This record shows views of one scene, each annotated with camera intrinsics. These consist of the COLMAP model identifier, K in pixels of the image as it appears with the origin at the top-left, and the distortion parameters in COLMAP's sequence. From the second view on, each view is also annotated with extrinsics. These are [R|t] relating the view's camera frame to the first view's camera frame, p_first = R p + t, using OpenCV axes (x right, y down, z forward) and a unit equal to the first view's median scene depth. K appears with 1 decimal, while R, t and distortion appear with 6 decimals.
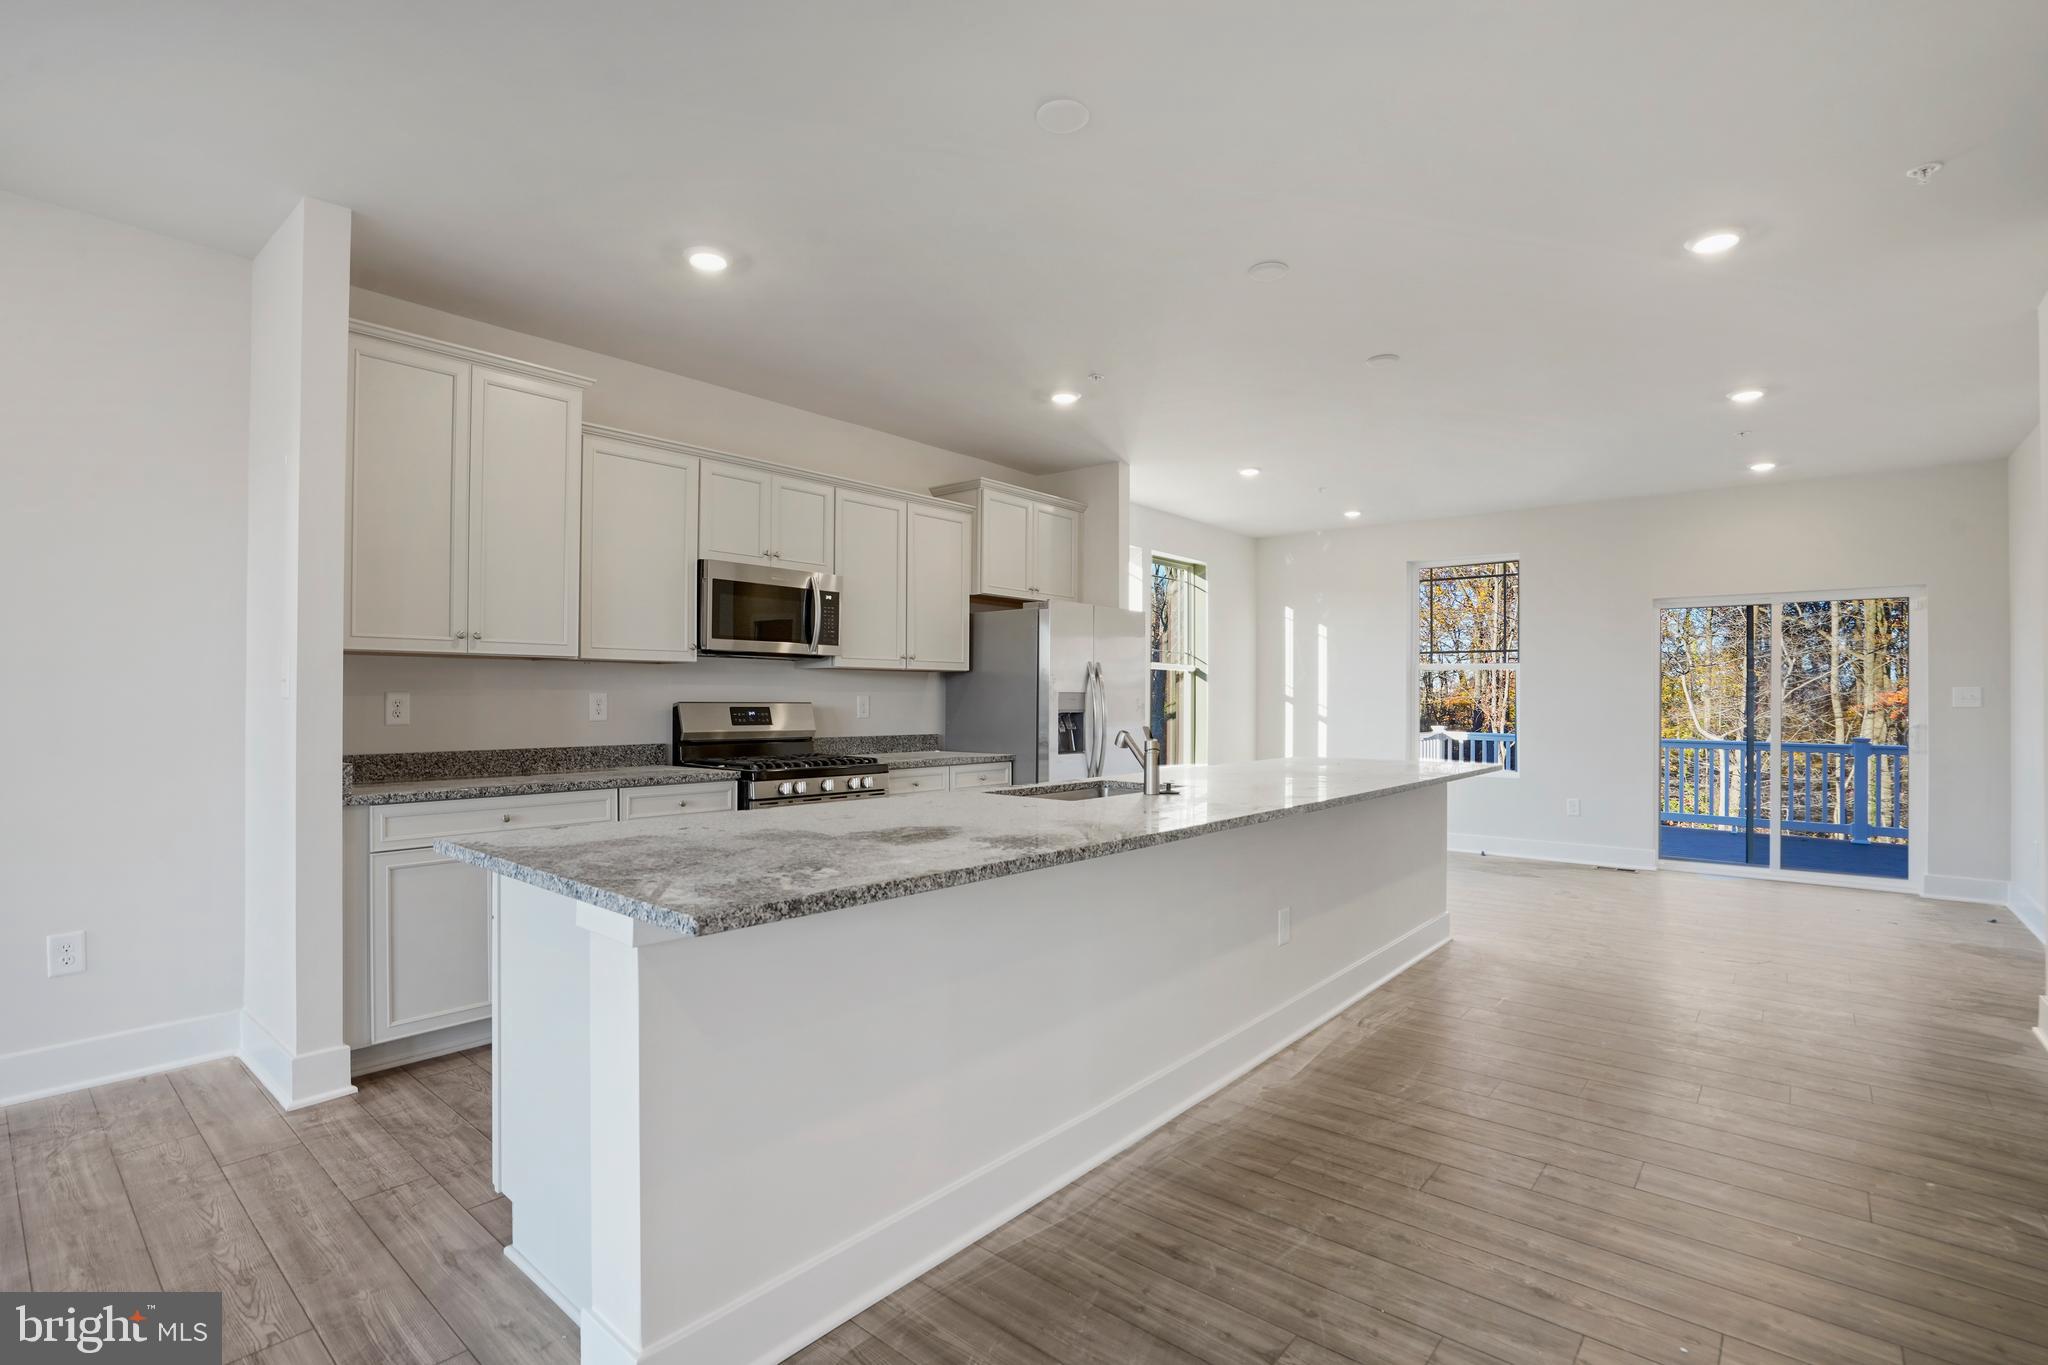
lens RADIAL K [[974.3, 0, 1024.4], [0, 974.3, 691.4], [0, 0, 1]] dist [-0.057933, 0.023189]
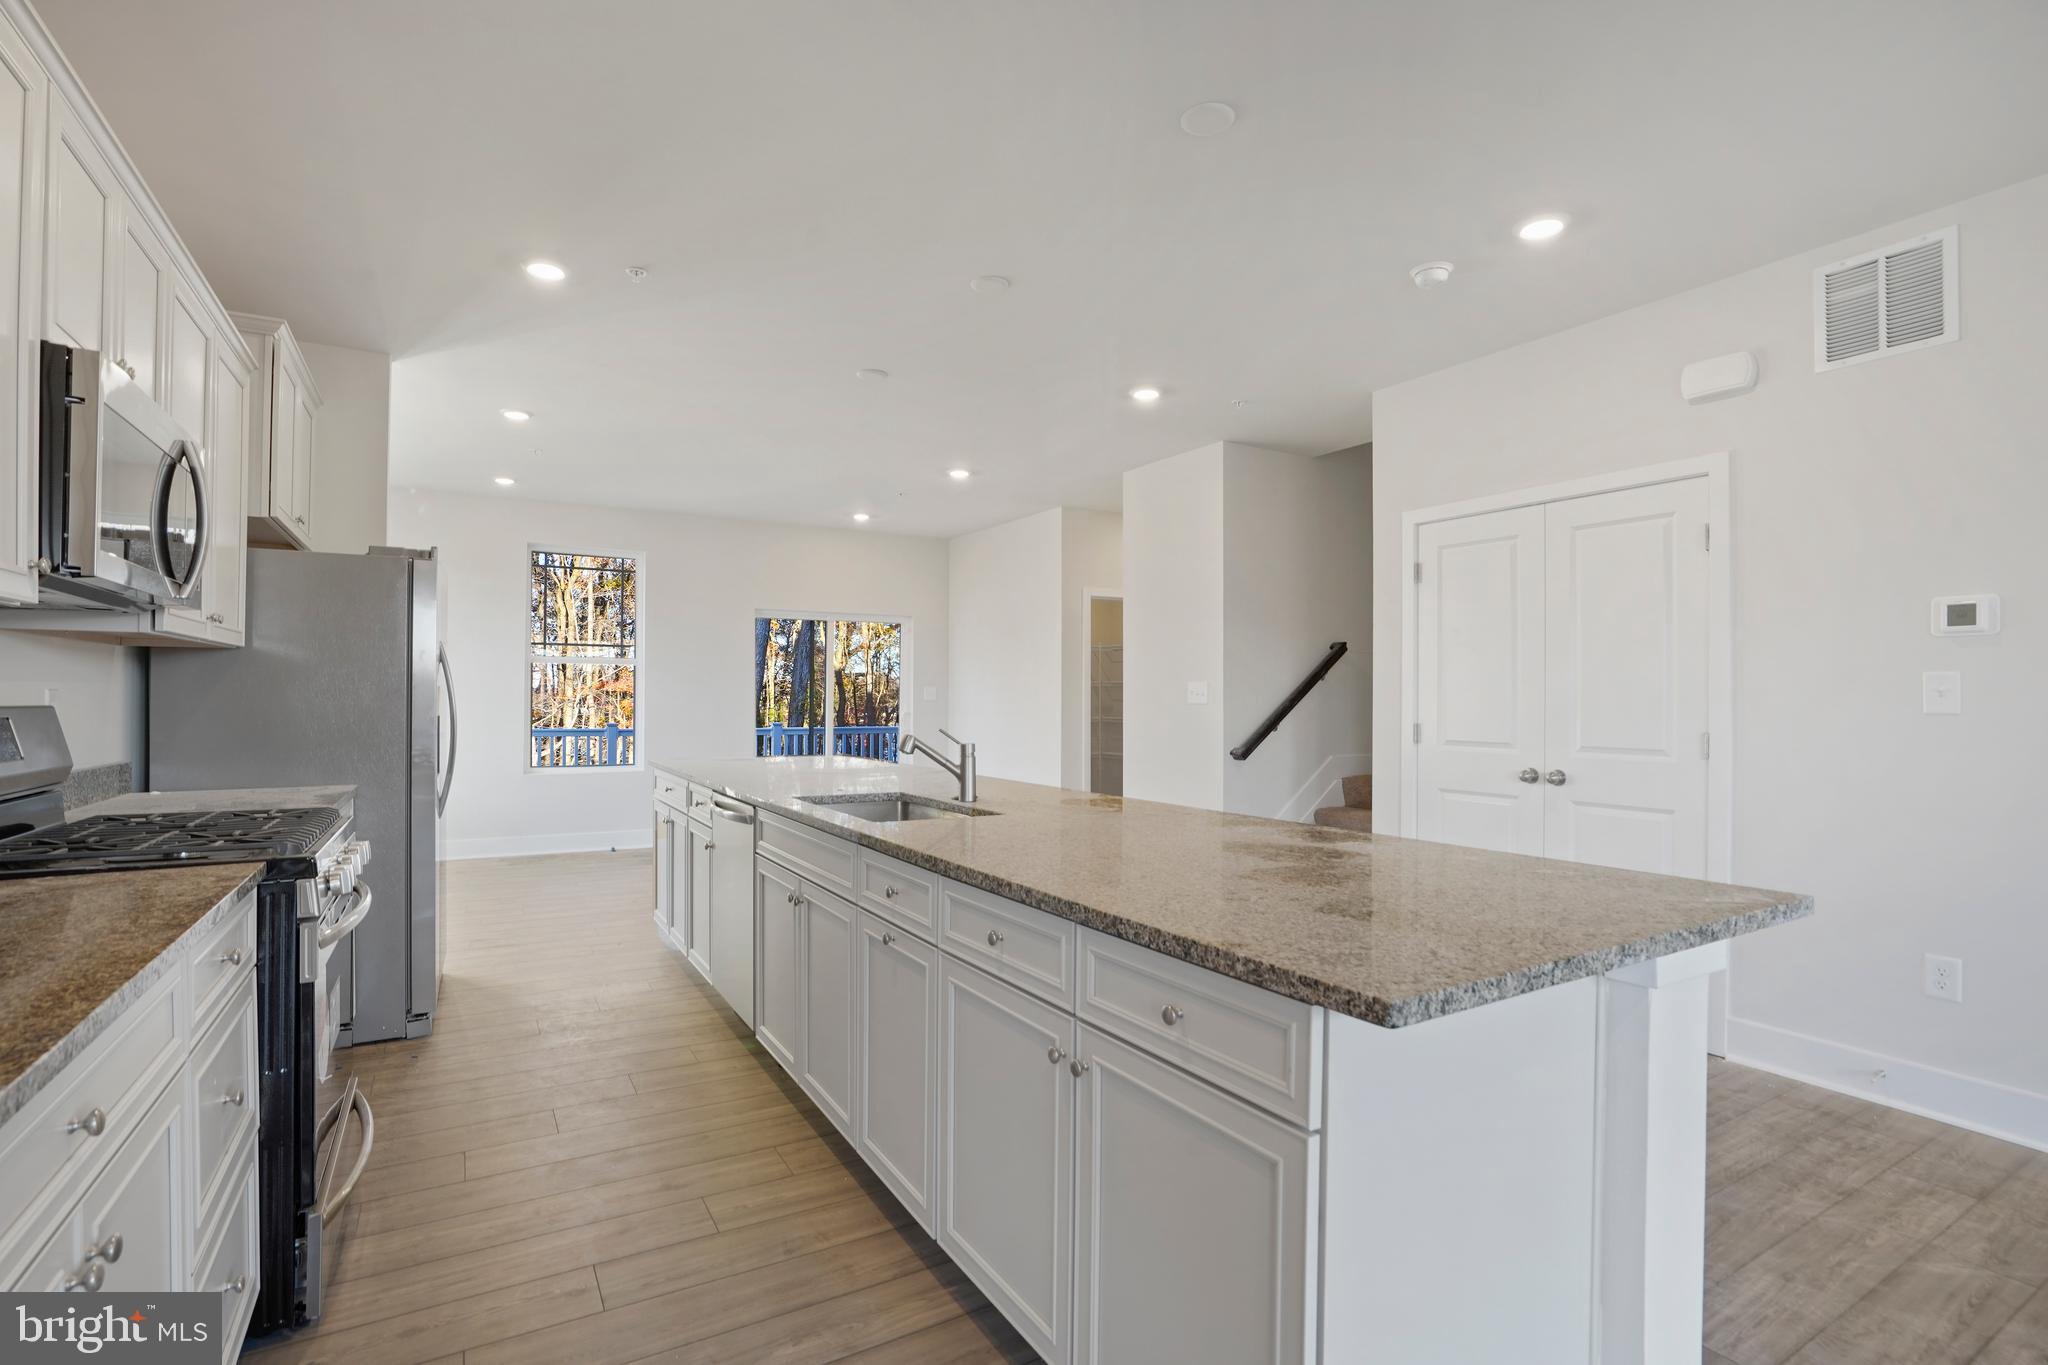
lens RADIAL K [[974.3, 0, 1024.4], [0, 974.3, 691.4], [0, 0, 1]] dist [-0.057933, 0.023189]
pose [[0.314481, 0.008422, 0.949226, -0.571231], [-0.022082, 0.999755, -0.001555, -0.004285], [-0.949007, -0.020472, 0.314590, 0.505801]]
